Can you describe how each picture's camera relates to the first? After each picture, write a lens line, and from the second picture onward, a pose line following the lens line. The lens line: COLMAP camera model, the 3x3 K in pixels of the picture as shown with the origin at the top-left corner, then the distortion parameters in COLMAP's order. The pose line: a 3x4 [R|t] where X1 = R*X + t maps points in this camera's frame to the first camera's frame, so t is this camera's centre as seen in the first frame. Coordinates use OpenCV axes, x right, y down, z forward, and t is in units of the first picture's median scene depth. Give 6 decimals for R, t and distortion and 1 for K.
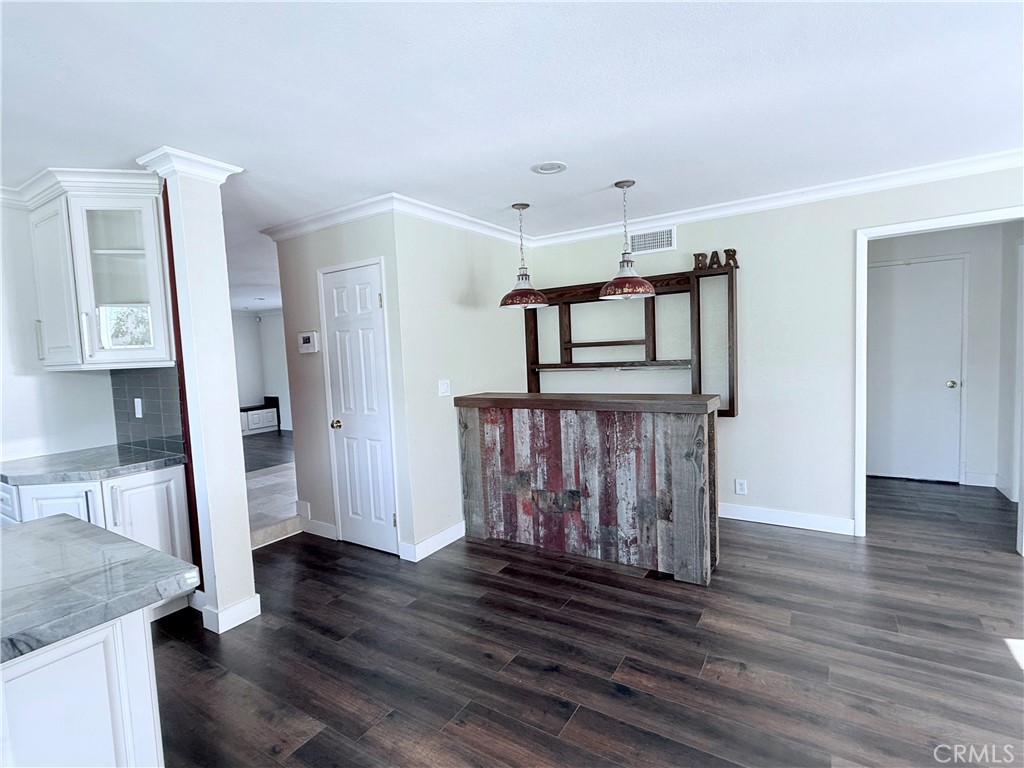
lens RADIAL K [[498.5, 0, 512.0], [0, 498.5, 384.0], [0, 0, 1]] dist [0.003002, 0.000584]
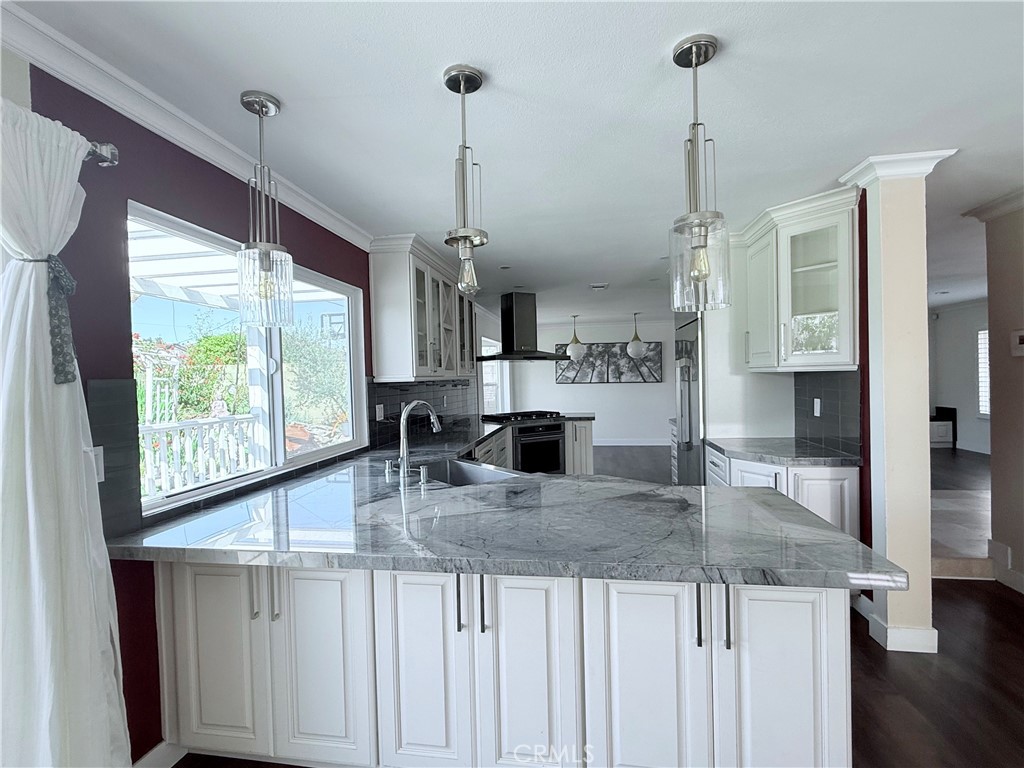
lens RADIAL K [[495.6, 0, 507.7], [0, 495.6, 385.6], [0, 0, 1]] dist [0.003990, 0.000156]
pose [[0.392254, 0.049268, -0.918536, -0.015330], [-0.051083, 0.998190, 0.031726, 0.000283], [0.918437, 0.034476, 0.394061, -0.050260]]
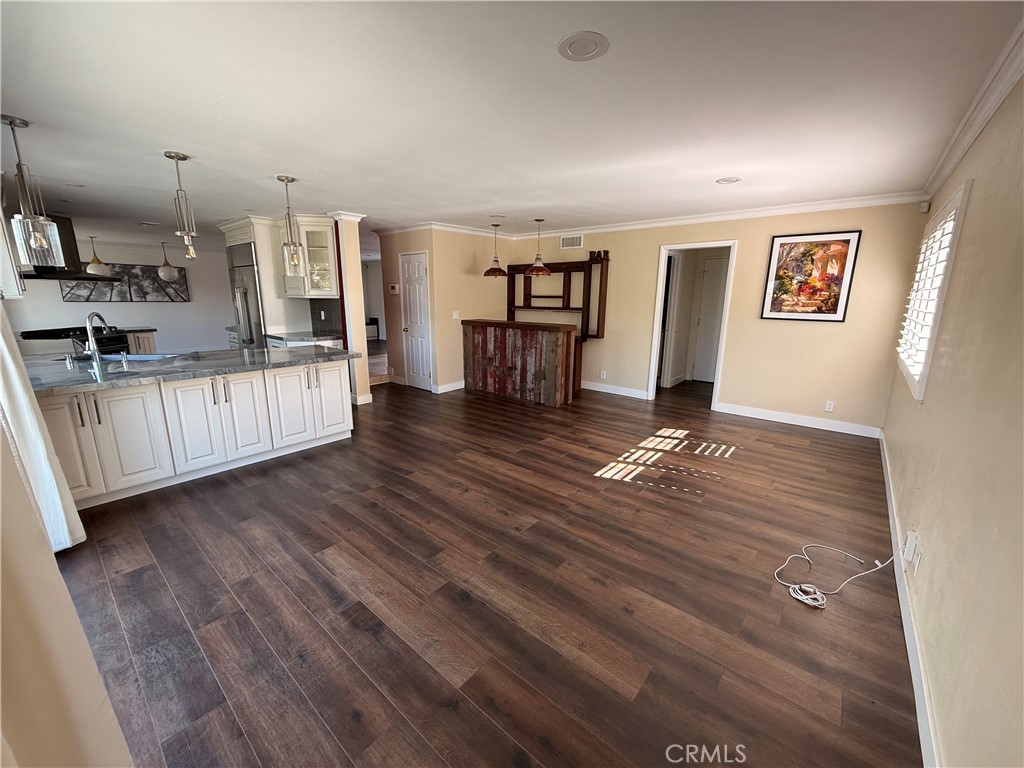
lens RADIAL K [[406.1, 0, 508.5], [0, 406.1, 383.5], [0, 0, 1]] dist [-0.000371, 0.000224]
pose [[0.990051, 0.078130, -0.117027, 0.327641], [-0.059192, 0.985766, 0.157356, 0.010969], [0.127656, -0.148863, 0.980583, -0.730013]]
